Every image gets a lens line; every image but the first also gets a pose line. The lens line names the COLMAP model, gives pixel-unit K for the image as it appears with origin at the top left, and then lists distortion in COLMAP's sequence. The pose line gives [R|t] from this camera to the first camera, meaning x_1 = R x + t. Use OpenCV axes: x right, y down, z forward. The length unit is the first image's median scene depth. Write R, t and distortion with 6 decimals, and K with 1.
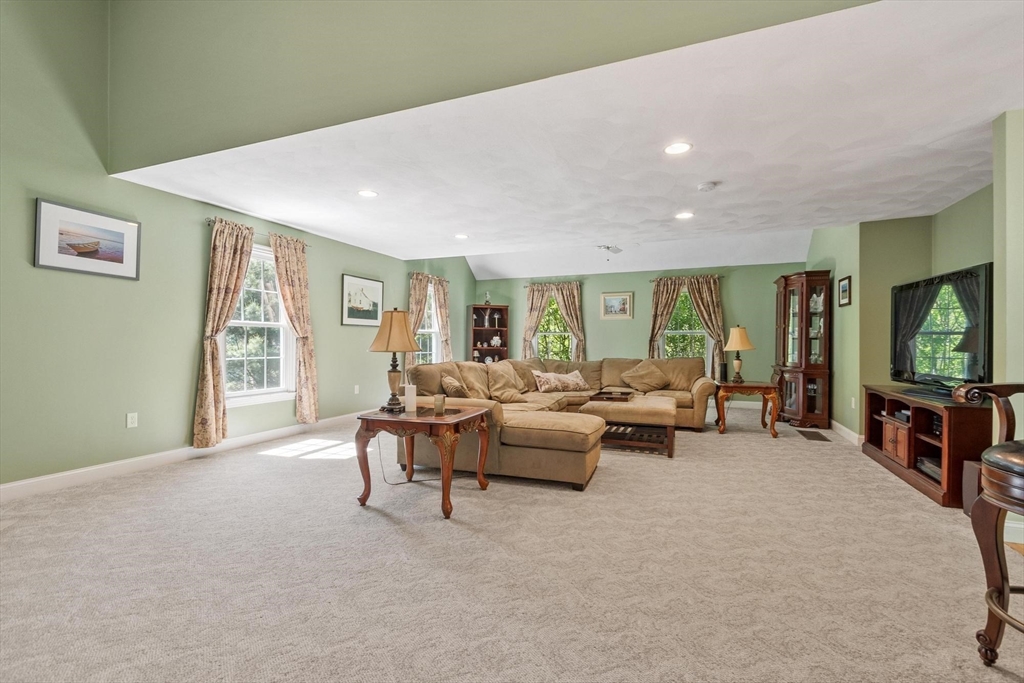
lens RADIAL K [[454.9, 0, 512.8], [0, 454.9, 340.5], [0, 0, 1]] dist [0.003515, -0.000868]
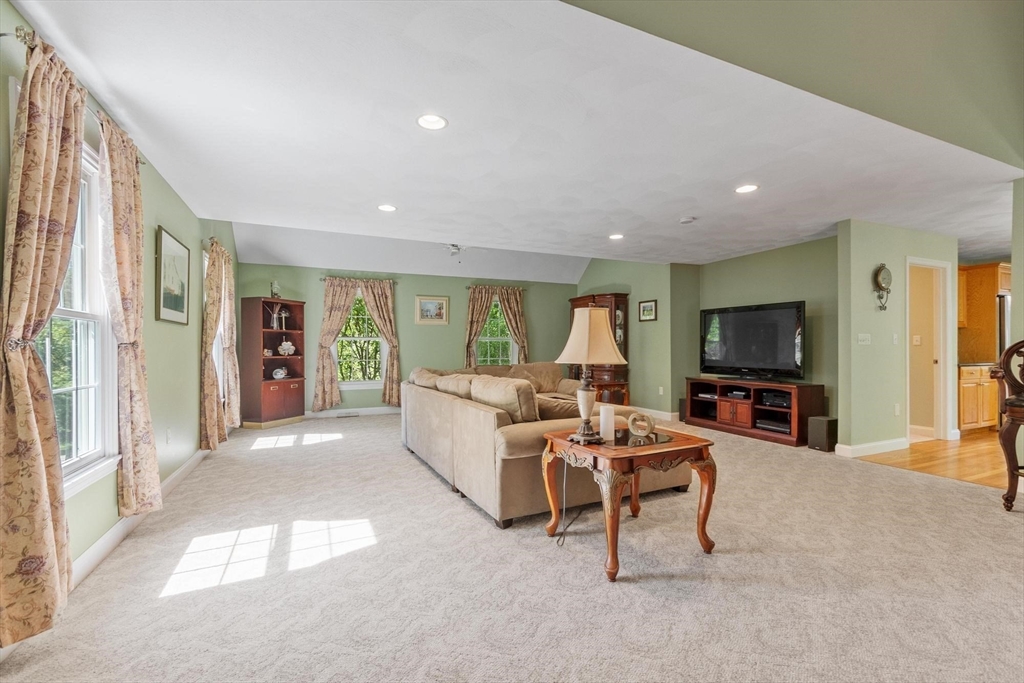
lens RADIAL K [[454.9, 0, 508.1], [0, 454.9, 346.1], [0, 0, 1]] dist [0.003515, -0.000868]
pose [[0.681255, -0.002692, 0.732042, -0.481099], [0.002729, 0.999996, 0.001137, -0.002195], [-0.732041, 0.001223, 0.681259, 0.318765]]
